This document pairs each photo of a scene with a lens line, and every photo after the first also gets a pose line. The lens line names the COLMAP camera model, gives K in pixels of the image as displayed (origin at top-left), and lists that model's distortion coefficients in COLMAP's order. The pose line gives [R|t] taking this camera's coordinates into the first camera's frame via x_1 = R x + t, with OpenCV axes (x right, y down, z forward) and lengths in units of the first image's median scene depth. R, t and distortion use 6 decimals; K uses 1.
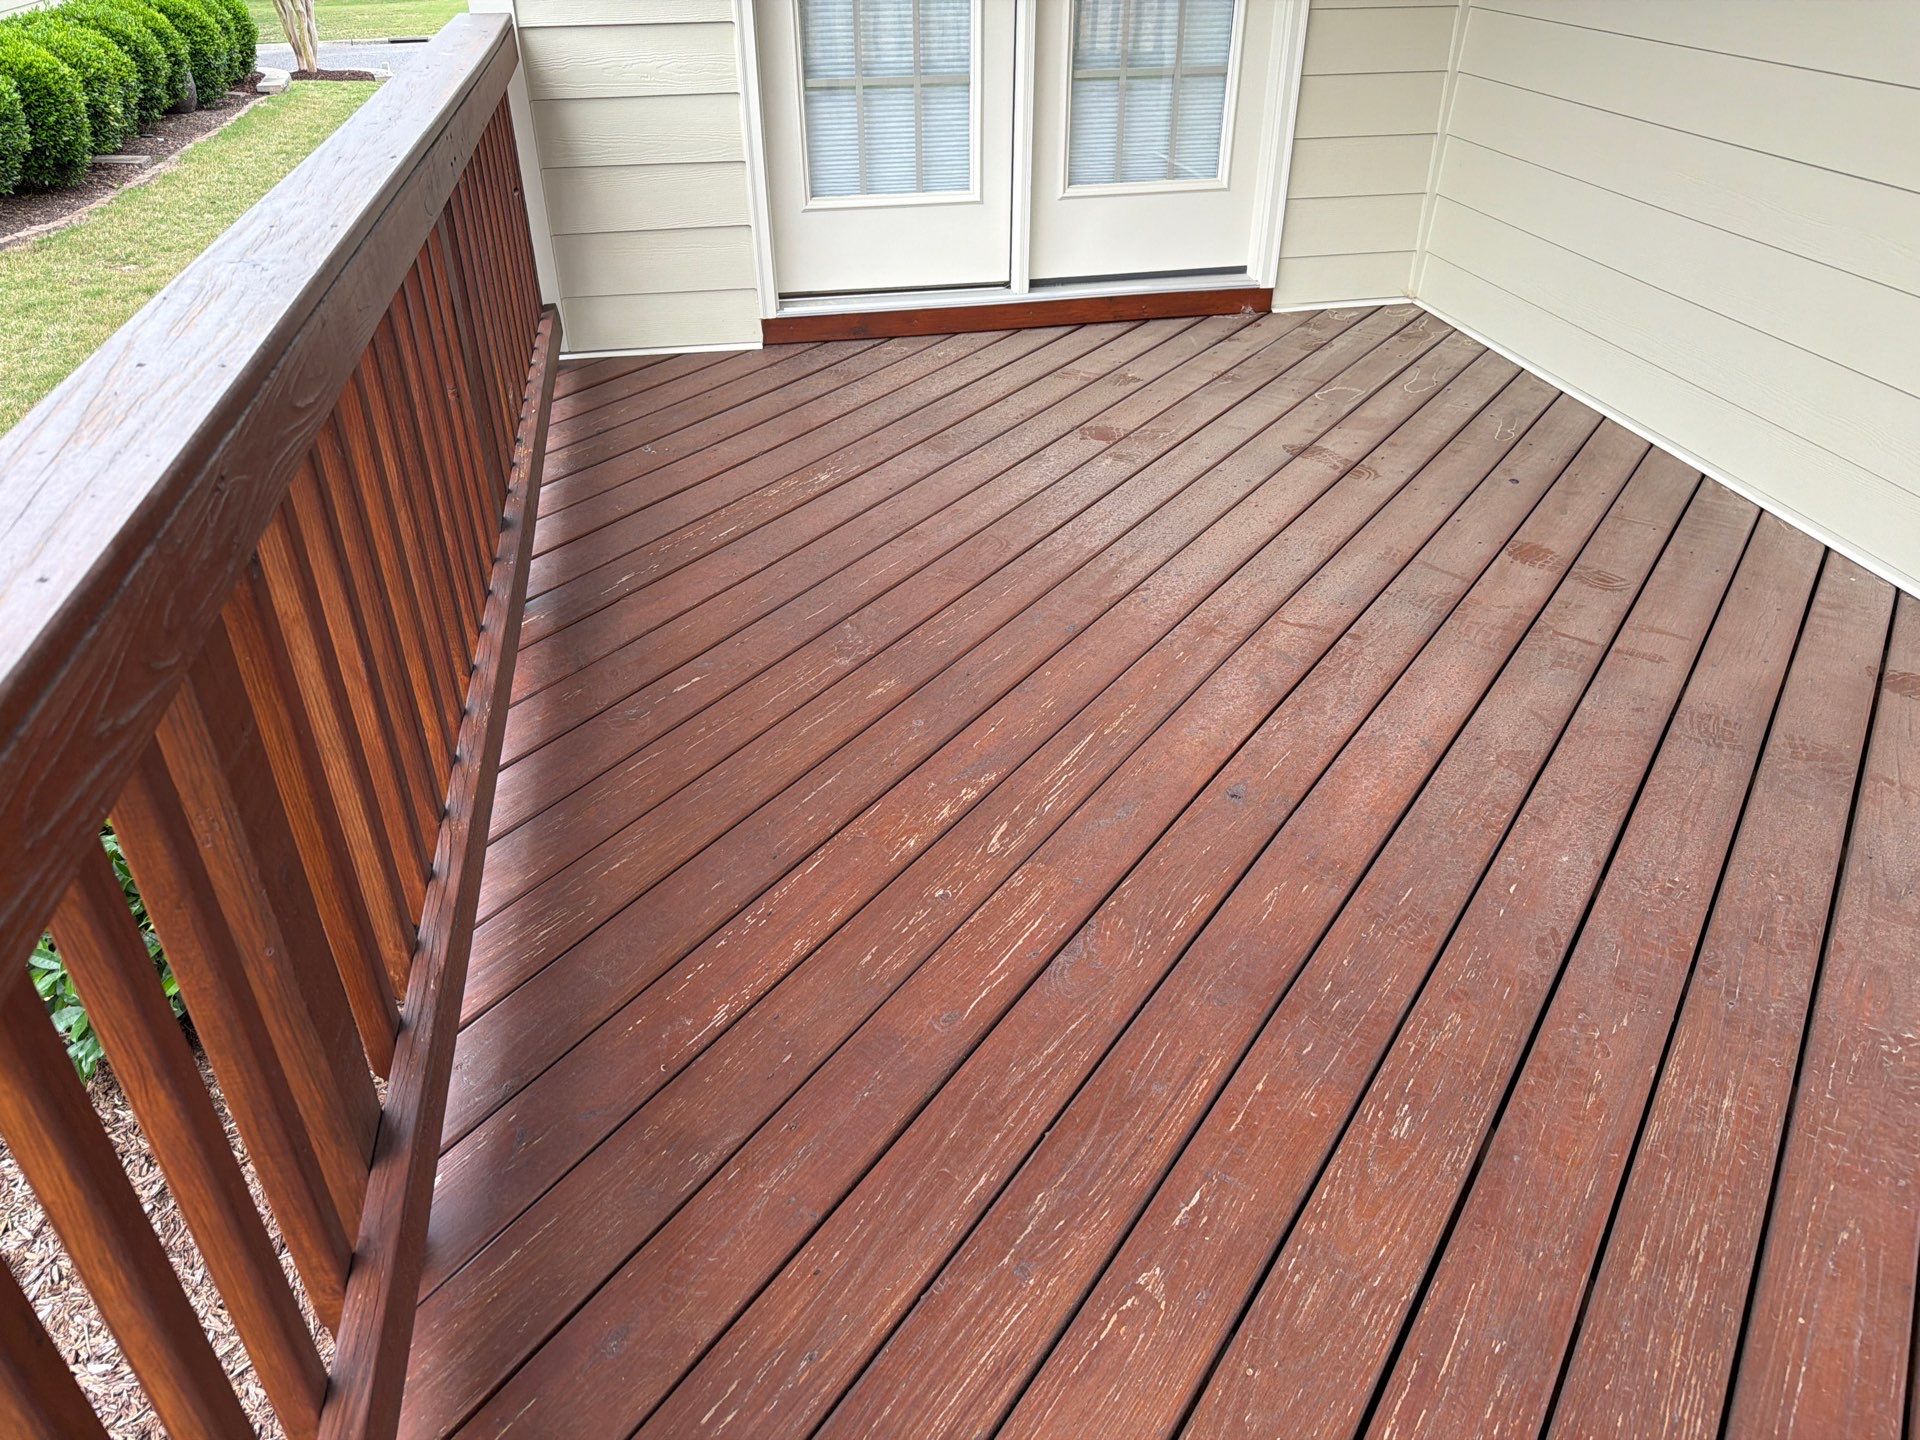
lens RADIAL K [[1367.1, 0, 945.4], [0, 1367.1, 728.5], [0, 0, 1]] dist [0.057388, -0.008780]
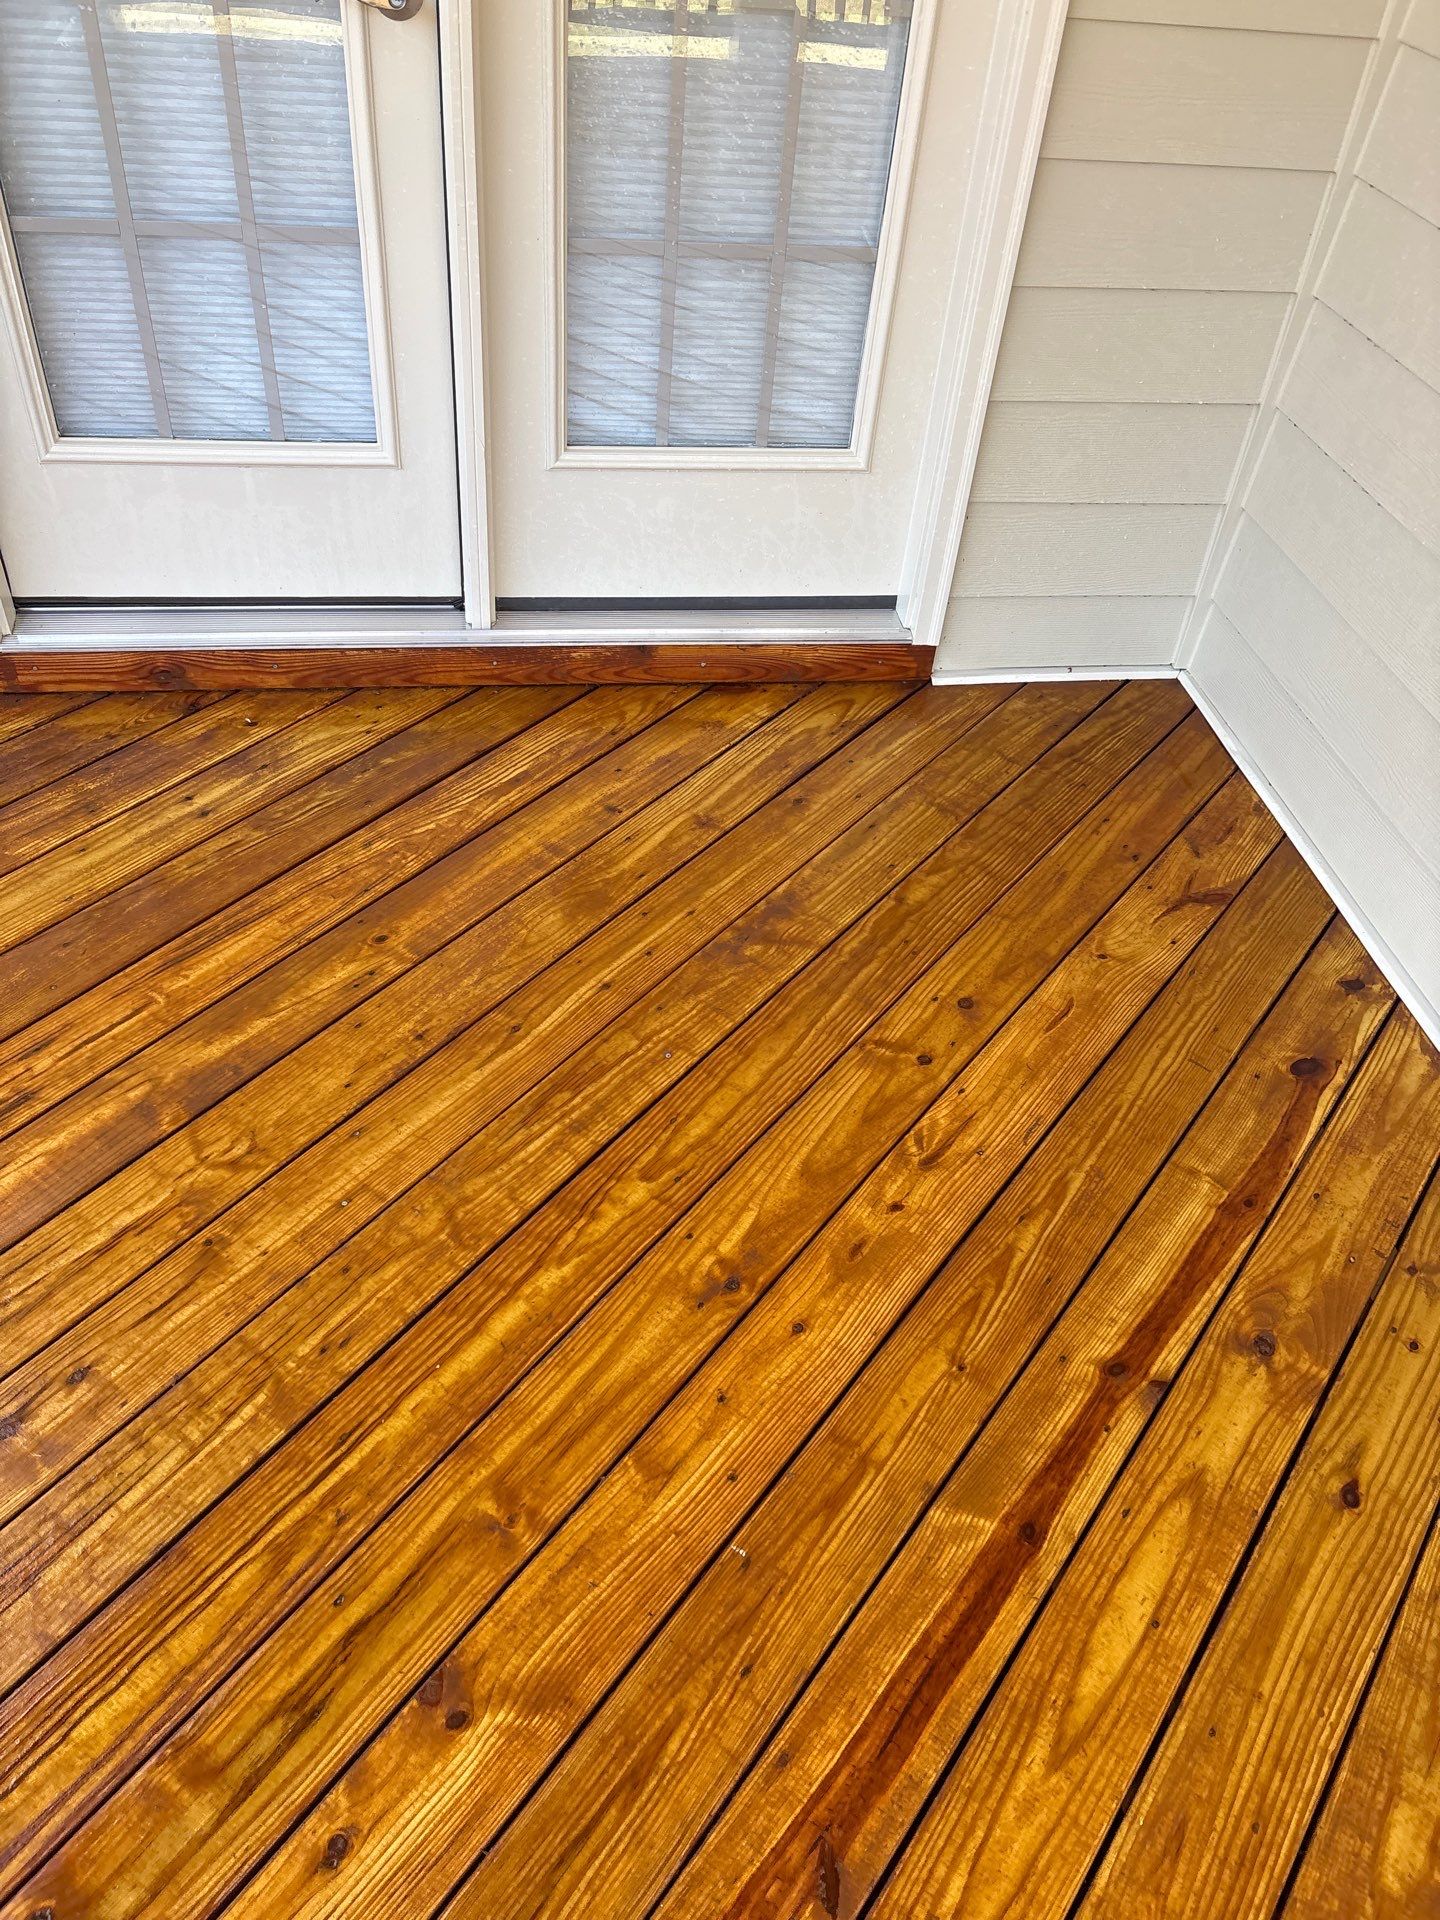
lens RADIAL K [[1449.8, 0, 711.5], [0, 1449.8, 973.1], [0, 0, 1]] dist [0.036766, -0.040266]
pose [[0.996185, 0.082087, 0.029625, 0.146073], [-0.086118, 0.979623, 0.181446, -0.302266], [-0.014127, -0.183305, 0.982955, 0.410397]]
